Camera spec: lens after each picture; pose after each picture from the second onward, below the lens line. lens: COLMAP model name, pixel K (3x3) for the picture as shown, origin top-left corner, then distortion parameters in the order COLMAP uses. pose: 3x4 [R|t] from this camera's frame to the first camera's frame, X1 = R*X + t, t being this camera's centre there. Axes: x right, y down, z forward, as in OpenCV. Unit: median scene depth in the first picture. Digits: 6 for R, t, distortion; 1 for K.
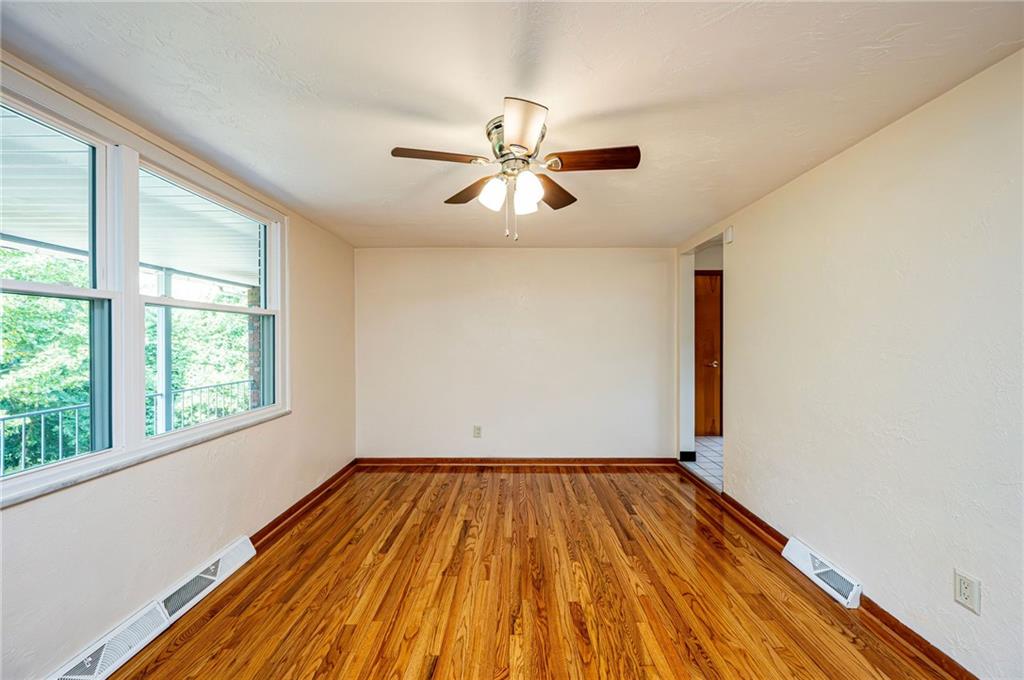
lens RADIAL K [[405.9, 0, 512.0], [0, 405.9, 340.0], [0, 0, 1]] dist [-0.000296, -0.000036]
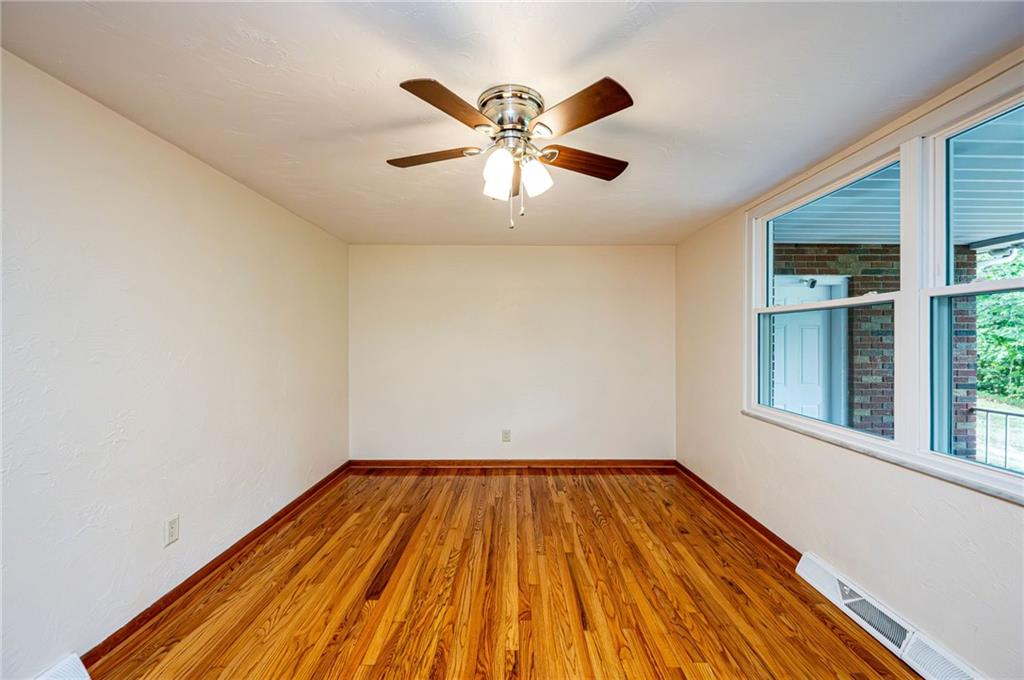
lens RADIAL K [[405.9, 0, 512.0], [0, 405.9, 340.0], [0, 0, 1]] dist [-0.000296, -0.000036]
pose [[-0.999974, 0.002243, -0.006898, 0.016540], [0.002238, 0.999997, 0.000821, -0.000354], [0.006899, 0.000805, -0.999976, 1.970778]]
